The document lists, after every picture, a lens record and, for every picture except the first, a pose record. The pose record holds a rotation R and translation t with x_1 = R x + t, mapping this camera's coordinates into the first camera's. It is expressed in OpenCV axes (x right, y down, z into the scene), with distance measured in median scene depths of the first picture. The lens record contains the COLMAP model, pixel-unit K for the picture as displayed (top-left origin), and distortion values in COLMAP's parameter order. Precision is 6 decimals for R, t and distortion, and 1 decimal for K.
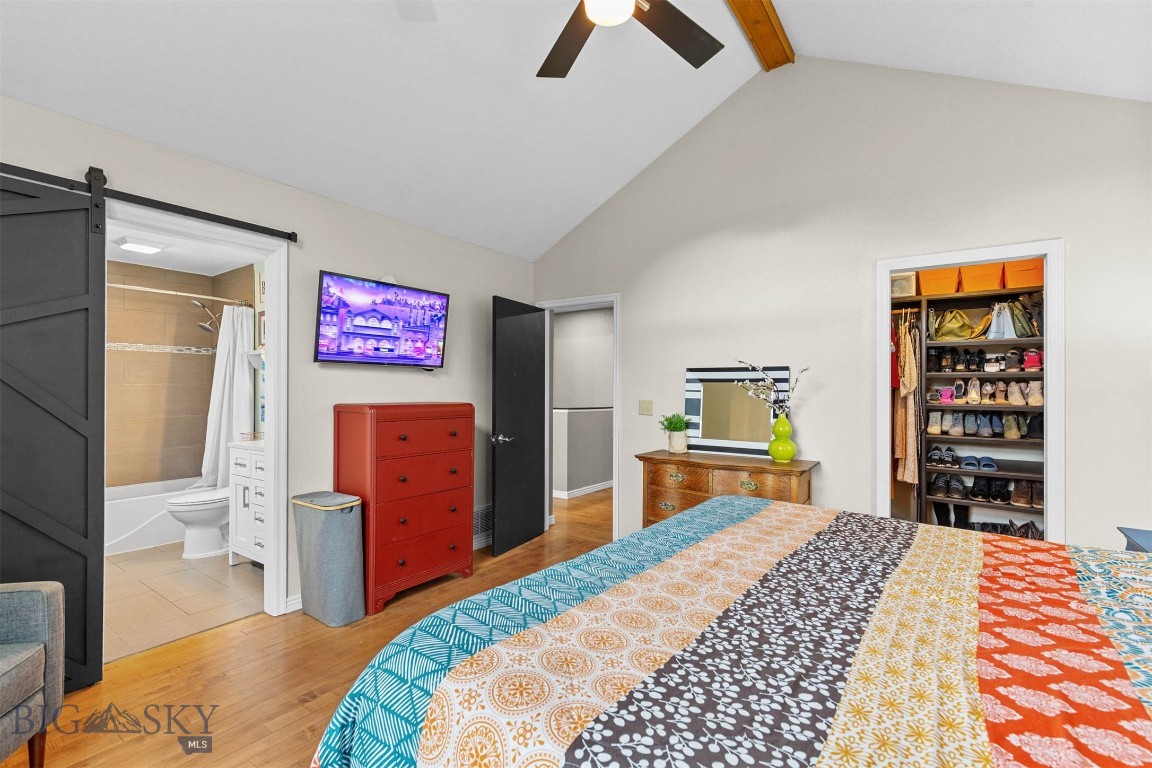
lens RADIAL K [[521.6, 0, 577.5], [0, 521.6, 392.7], [0, 0, 1]] dist [0.009297, -0.001564]
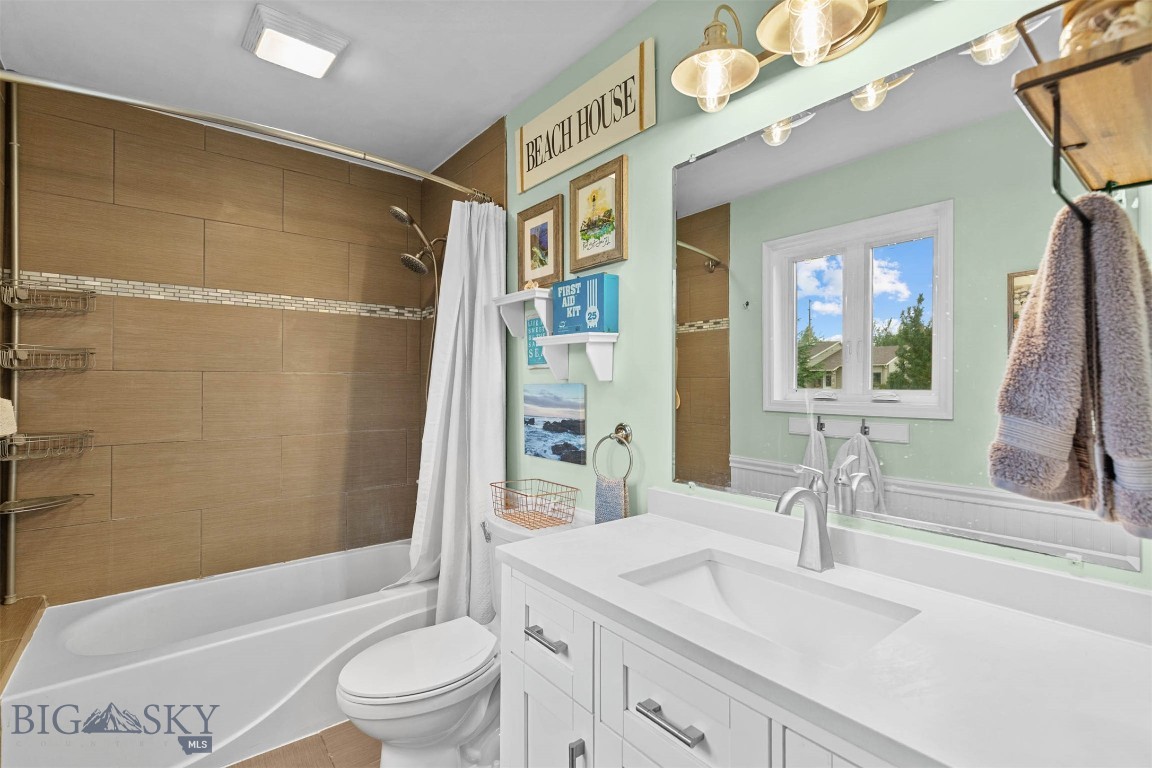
lens RADIAL K [[521.6, 0, 574.8], [0, 521.6, 384.2], [0, 0, 1]] dist [0.009297, -0.001564]
pose [[0.962918, -0.004660, -0.269752, -0.413322], [0.001202, 0.999915, -0.012983, 0.002839], [0.269790, 0.012178, 0.962842, 0.541025]]
